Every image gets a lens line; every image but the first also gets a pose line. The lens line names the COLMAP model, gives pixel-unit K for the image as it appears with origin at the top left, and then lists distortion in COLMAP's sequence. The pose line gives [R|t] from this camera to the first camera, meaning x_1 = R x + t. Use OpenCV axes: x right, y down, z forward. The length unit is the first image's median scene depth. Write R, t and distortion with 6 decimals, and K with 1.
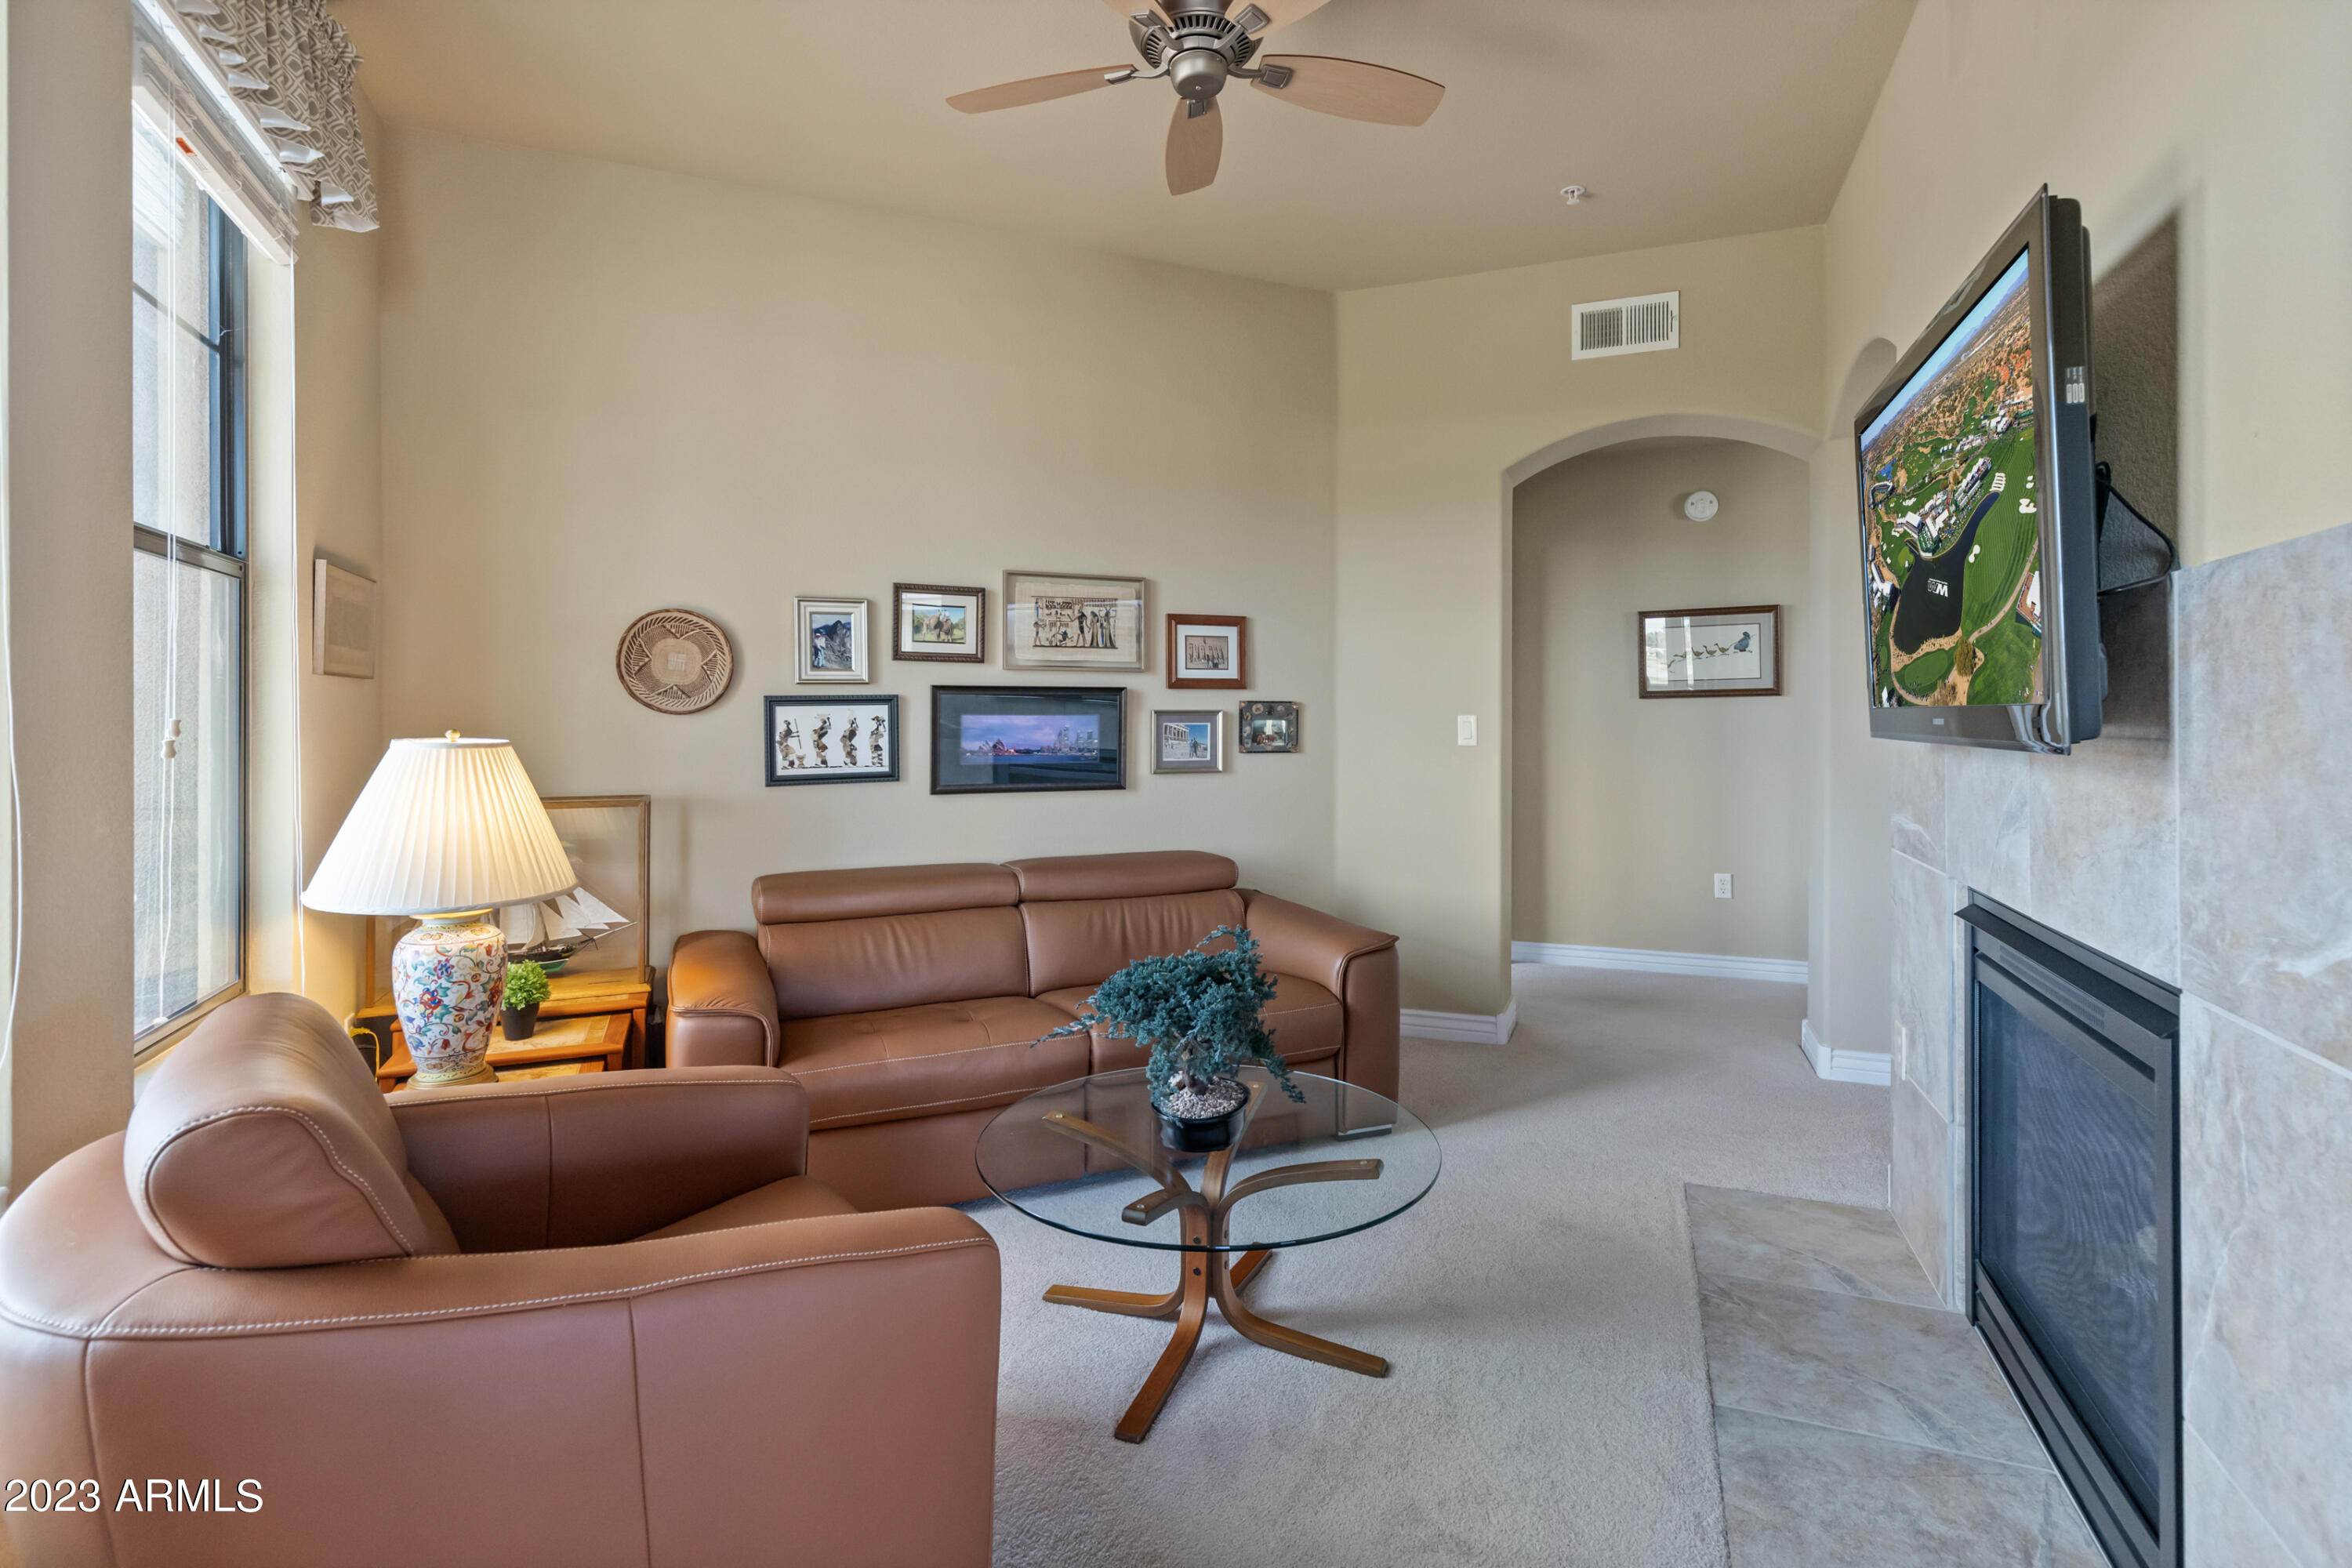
lens RADIAL K [[1131.0, 0, 1185.6], [0, 1131.0, 710.0], [0, 0, 1]] dist [0.013538, -0.002670]
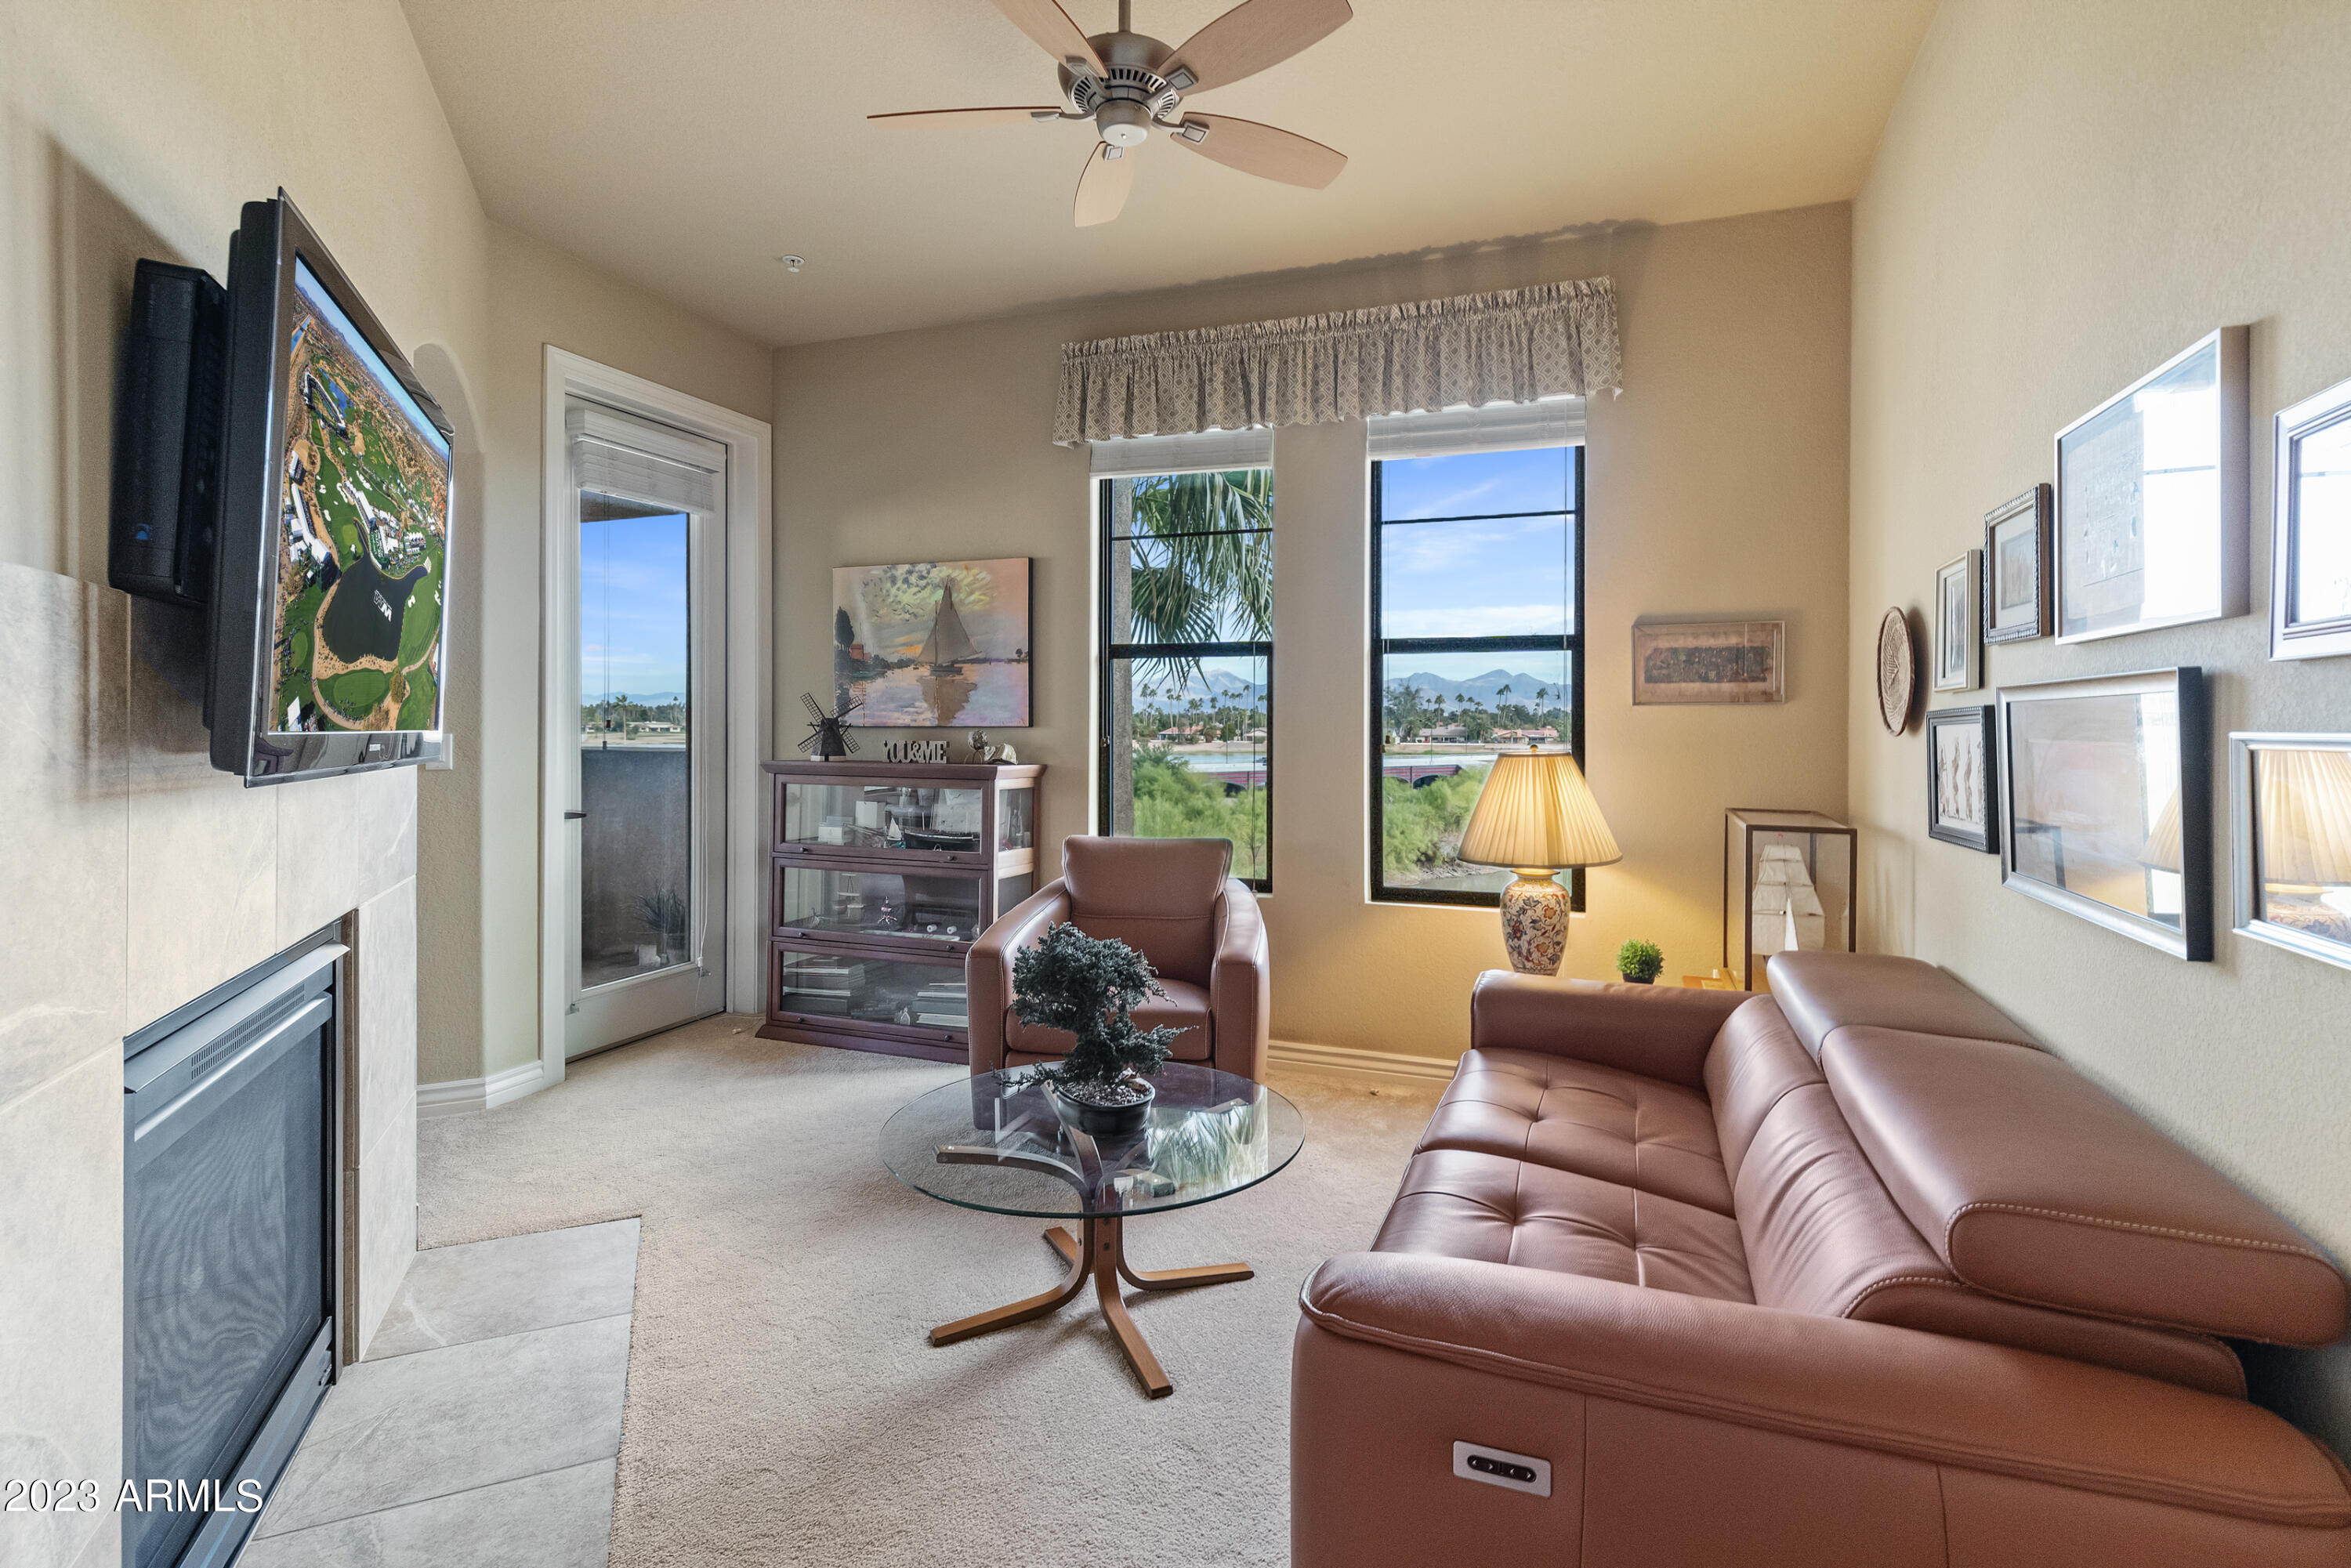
lens RADIAL K [[1130.4, 0, 1196.3], [0, 1130.4, 727.1], [0, 0, 1]] dist [0.013538, -0.002670]
pose [[-0.695243, -0.005094, -0.718757, 0.800377], [-0.003762, 0.999987, -0.003449, -0.004963], [0.718765, 0.000306, -0.695253, 1.974662]]
